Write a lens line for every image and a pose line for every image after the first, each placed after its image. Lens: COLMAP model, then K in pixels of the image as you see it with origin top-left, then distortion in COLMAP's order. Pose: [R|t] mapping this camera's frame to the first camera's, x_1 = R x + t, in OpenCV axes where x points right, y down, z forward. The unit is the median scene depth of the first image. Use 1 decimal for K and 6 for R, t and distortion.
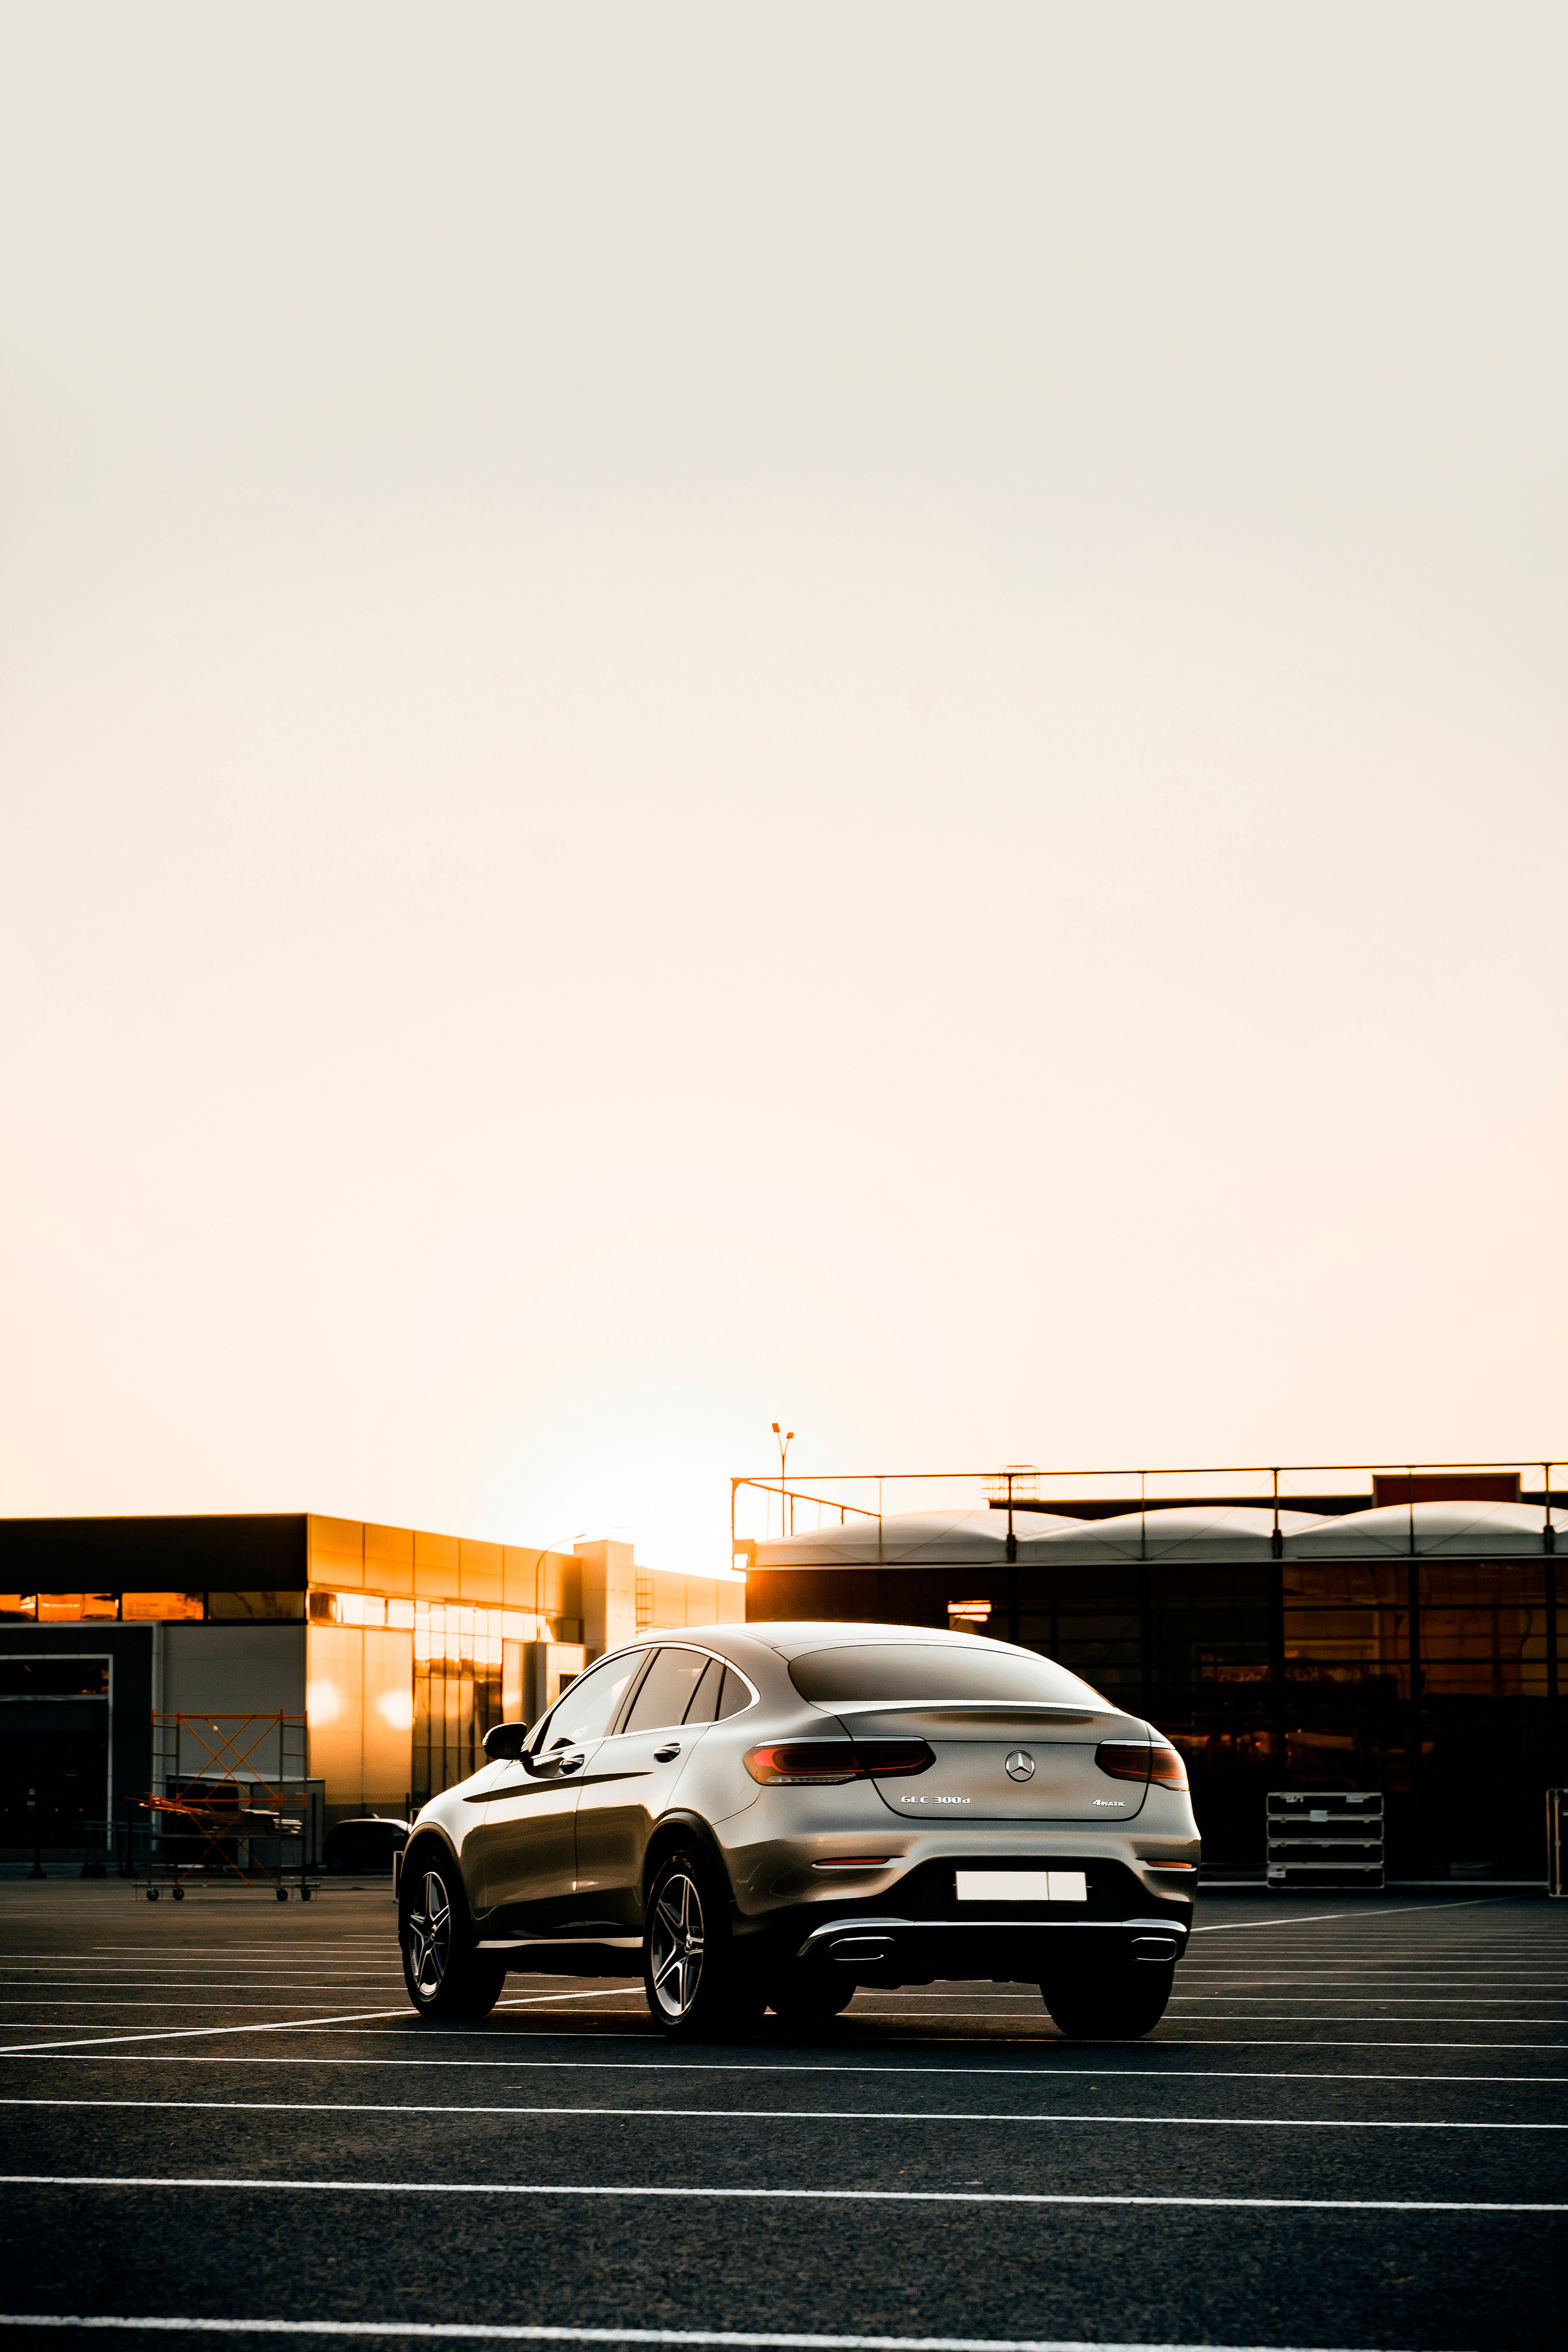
lens RADIAL K [[4917.5, 0, 784.0], [0, 4917.5, 1176.0], [0, 0, 1]] dist [0.005835, -0.047366]
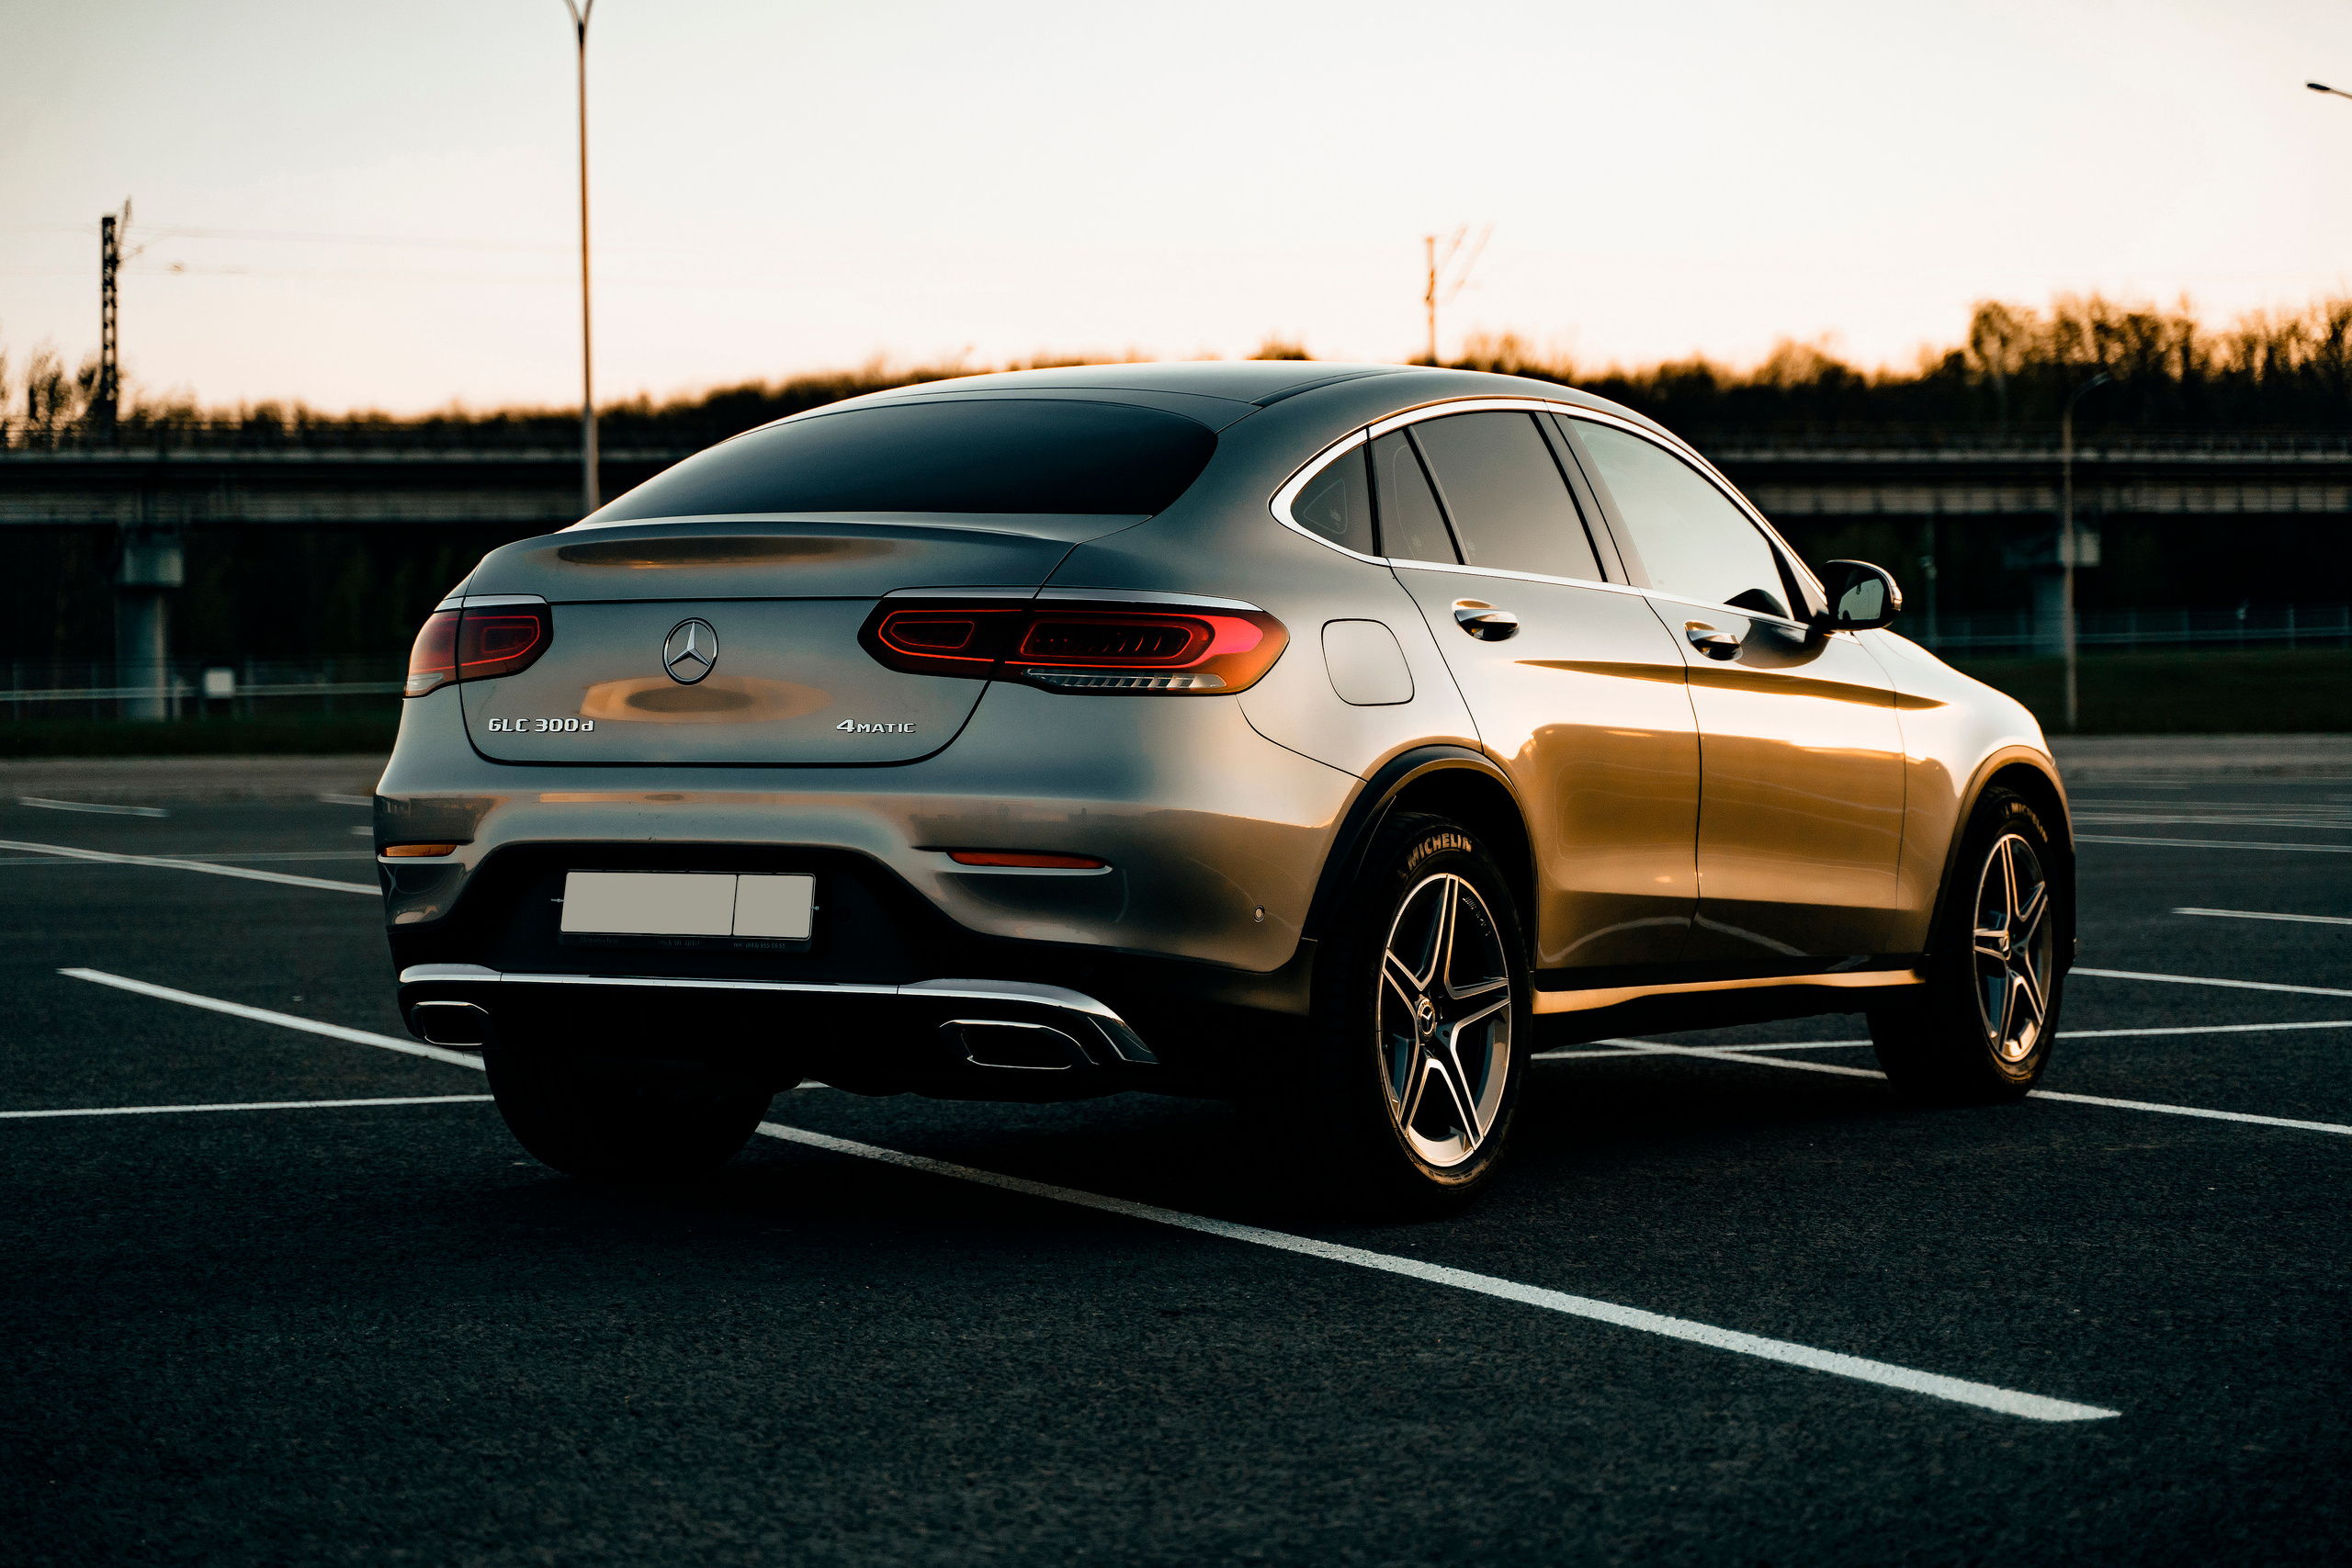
lens RADIAL K [[4917.1, 0, 1176.0], [0, 4917.1, 784.0], [0, 0, 1]] dist [0.005835, -0.047366]
pose [[0.588326, -0.002665, -0.808619, 0.446893], [0.113990, 0.990282, 0.079672, 0.098702], [0.800549, -0.139048, 0.582912, 0.748710]]
